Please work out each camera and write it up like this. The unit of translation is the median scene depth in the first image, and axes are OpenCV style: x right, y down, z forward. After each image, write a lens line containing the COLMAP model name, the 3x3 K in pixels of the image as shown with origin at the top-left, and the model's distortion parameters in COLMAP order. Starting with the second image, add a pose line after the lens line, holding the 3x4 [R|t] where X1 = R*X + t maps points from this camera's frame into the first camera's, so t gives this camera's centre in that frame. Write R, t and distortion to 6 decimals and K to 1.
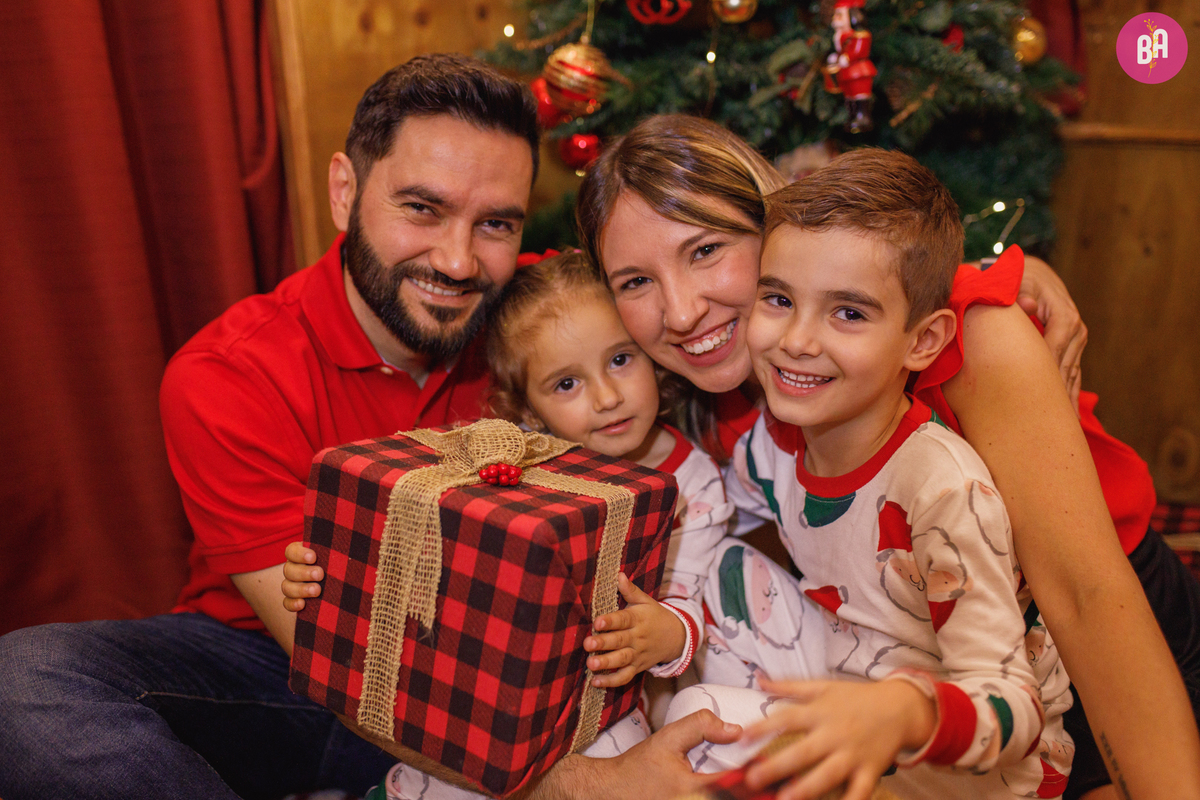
lens RADIAL K [[1229.0, 0, 573.4], [0, 1229.0, 377.6], [0, 0, 1]] dist [-0.022811, 0.000000]
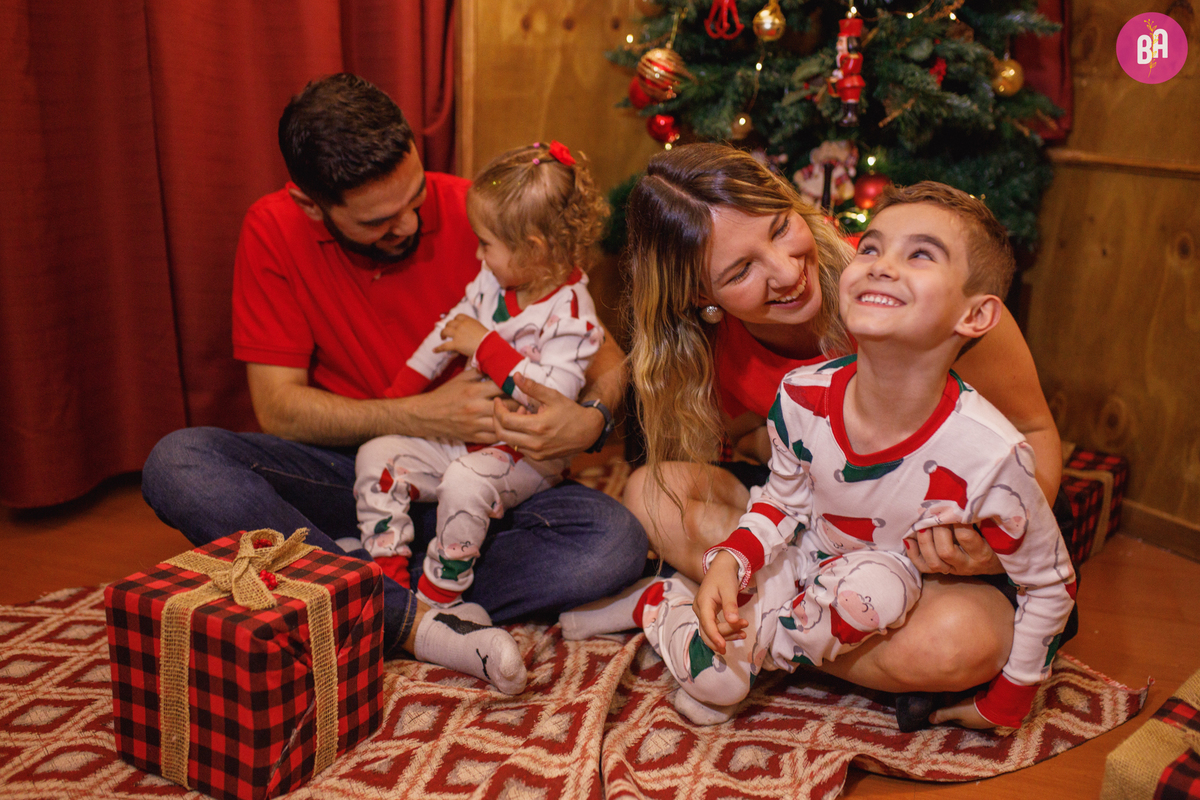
lens RADIAL K [[1196.3, 0, 609.7], [0, 1196.3, 397.7], [0, 0, 1]] dist [-0.018086, 0.000000]
pose [[0.984635, 0.122185, -0.124762, 0.161835], [-0.122660, 0.992441, 0.003895, 0.124551], [0.124295, 0.011468, 0.992179, -0.351489]]
